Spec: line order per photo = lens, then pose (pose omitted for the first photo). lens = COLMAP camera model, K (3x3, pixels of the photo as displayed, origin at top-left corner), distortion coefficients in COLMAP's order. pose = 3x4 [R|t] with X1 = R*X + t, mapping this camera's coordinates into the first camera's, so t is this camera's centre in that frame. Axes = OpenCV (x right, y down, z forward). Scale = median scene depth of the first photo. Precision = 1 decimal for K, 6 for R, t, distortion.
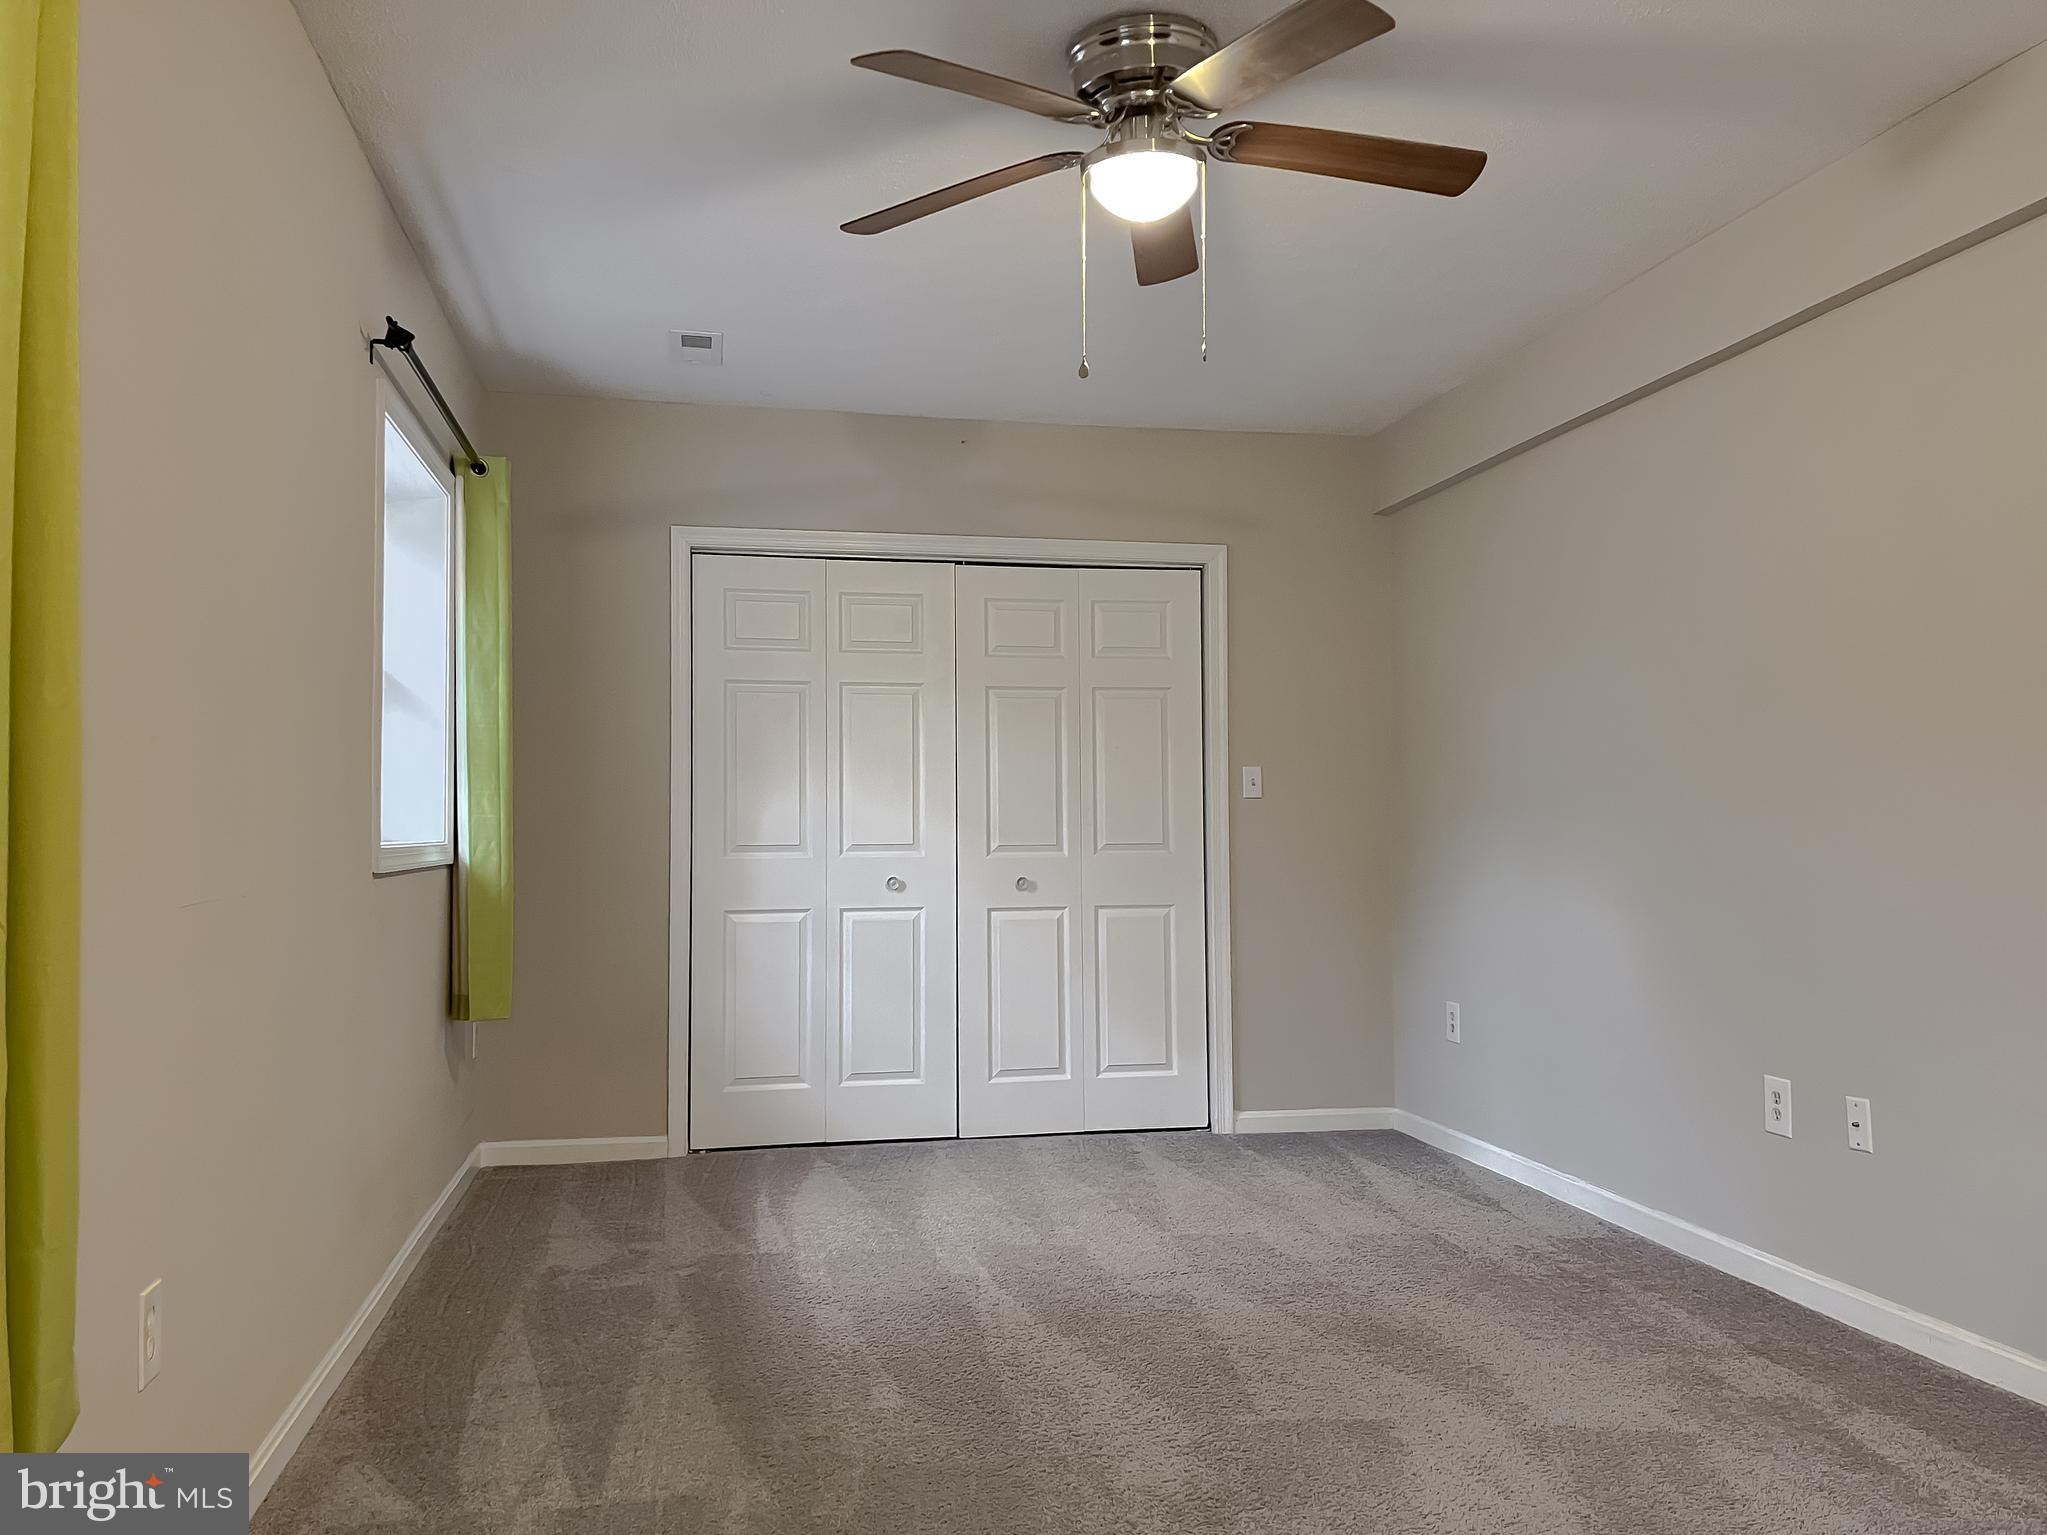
lens RADIAL K [[1580.4, 0, 1030.1], [0, 1580.4, 777.7], [0, 0, 1]] dist [0.076201, -0.094448]
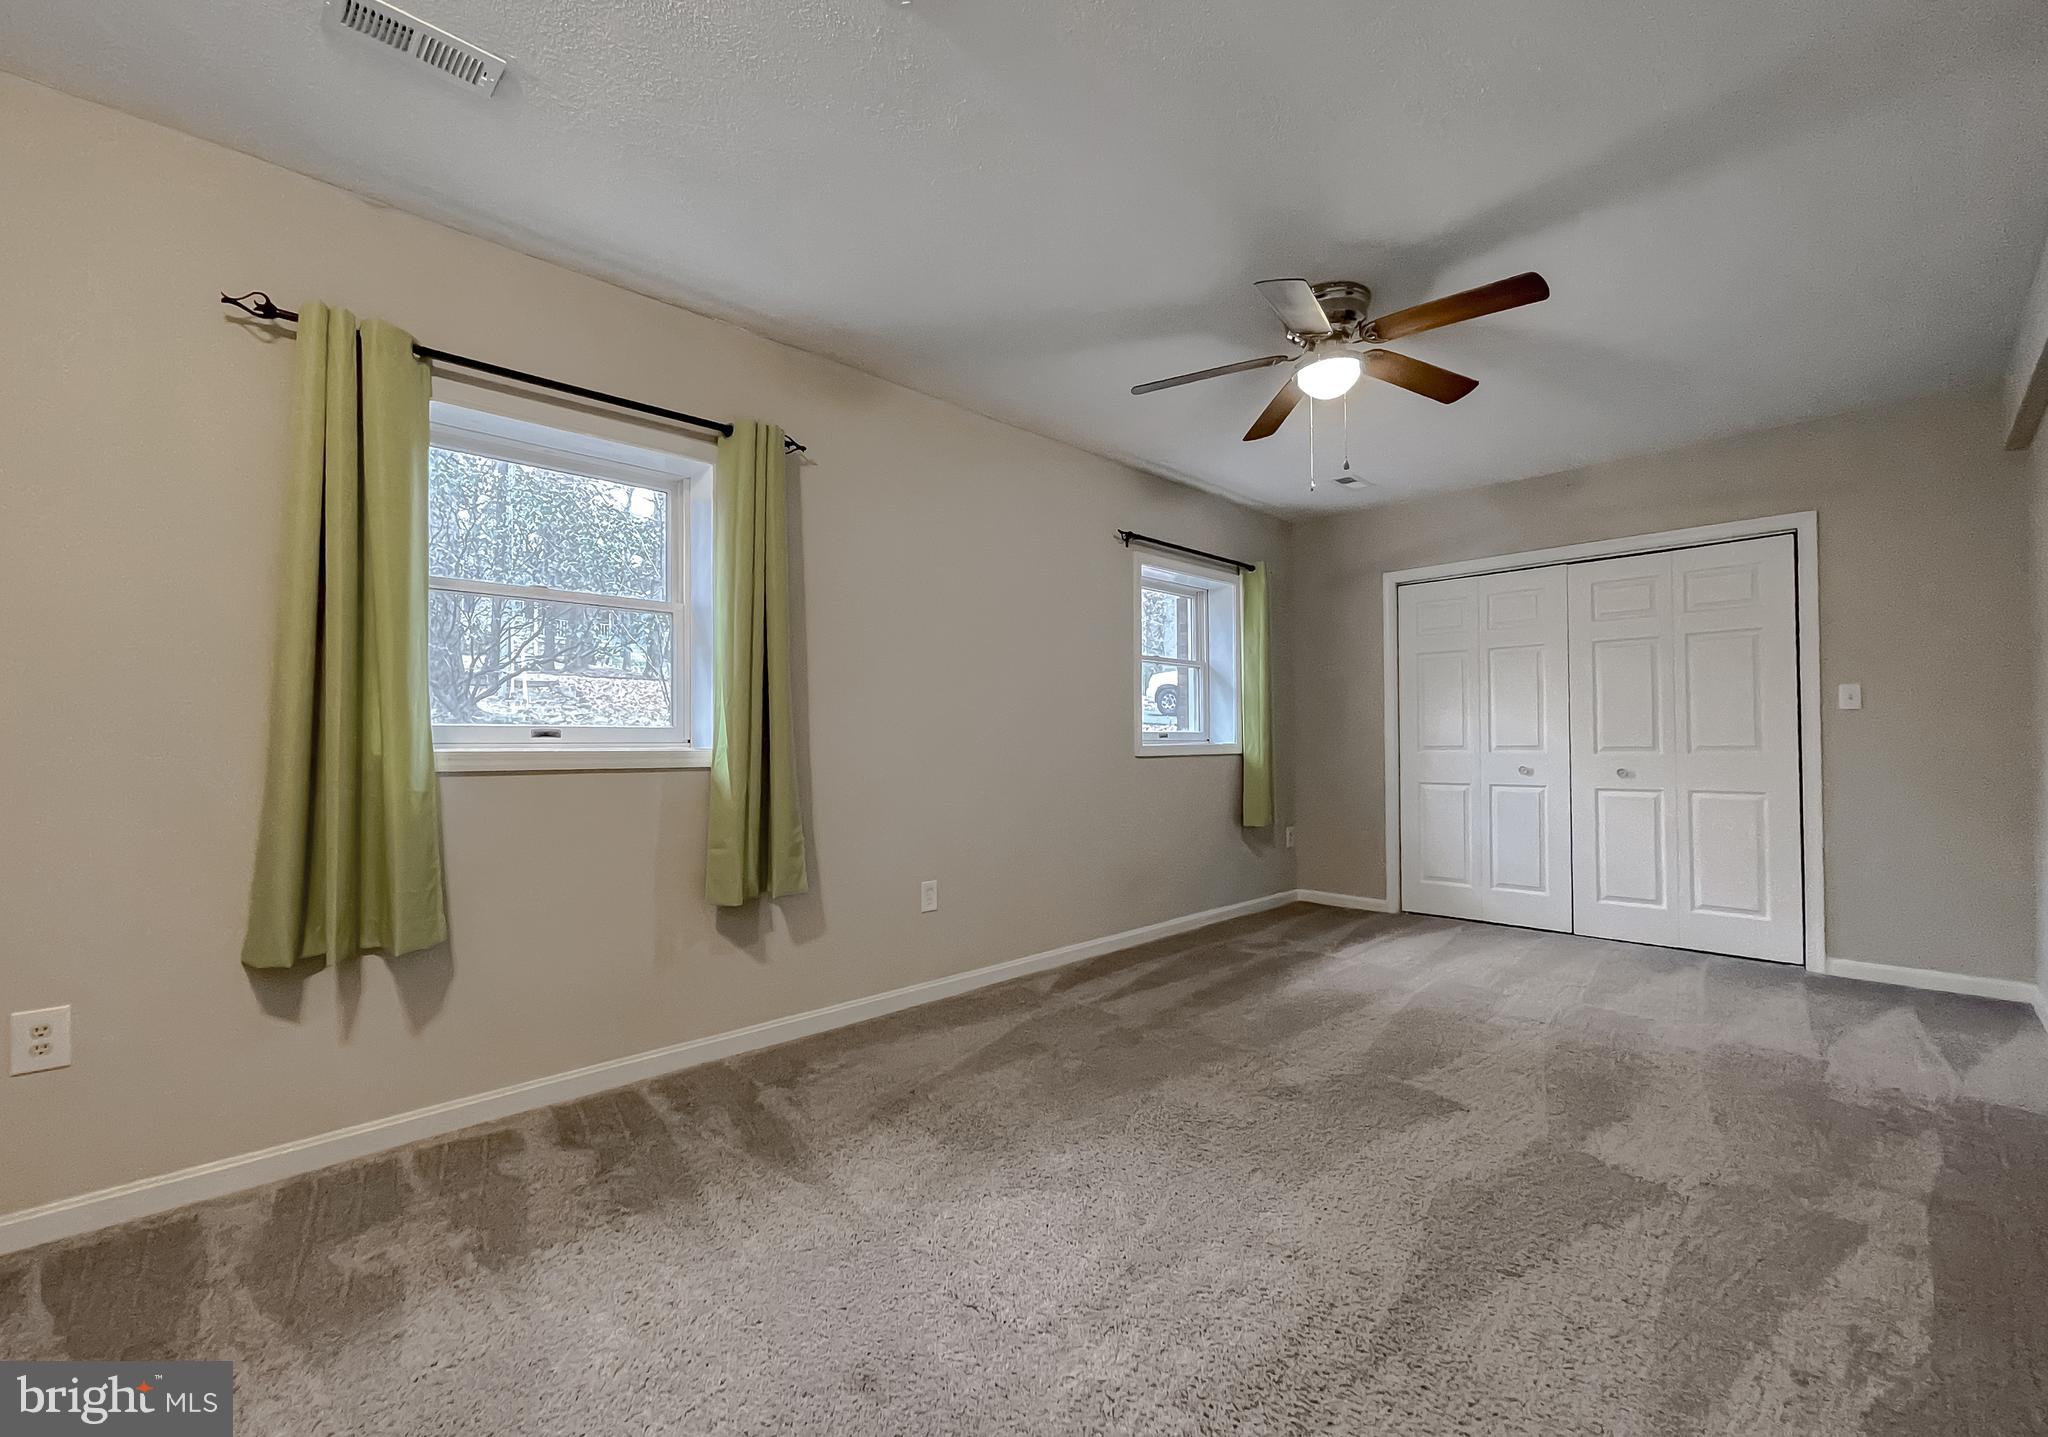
lens RADIAL K [[854.0, 0, 1025.0], [0, 854.0, 732.4], [0, 0, 1]] dist [0.000655, 0.000284]
pose [[0.537128, -0.010483, -0.843436, 0.387738], [0.030193, 0.999521, 0.006806, 0.007259], [0.842960, -0.029122, 0.537187, 0.104459]]
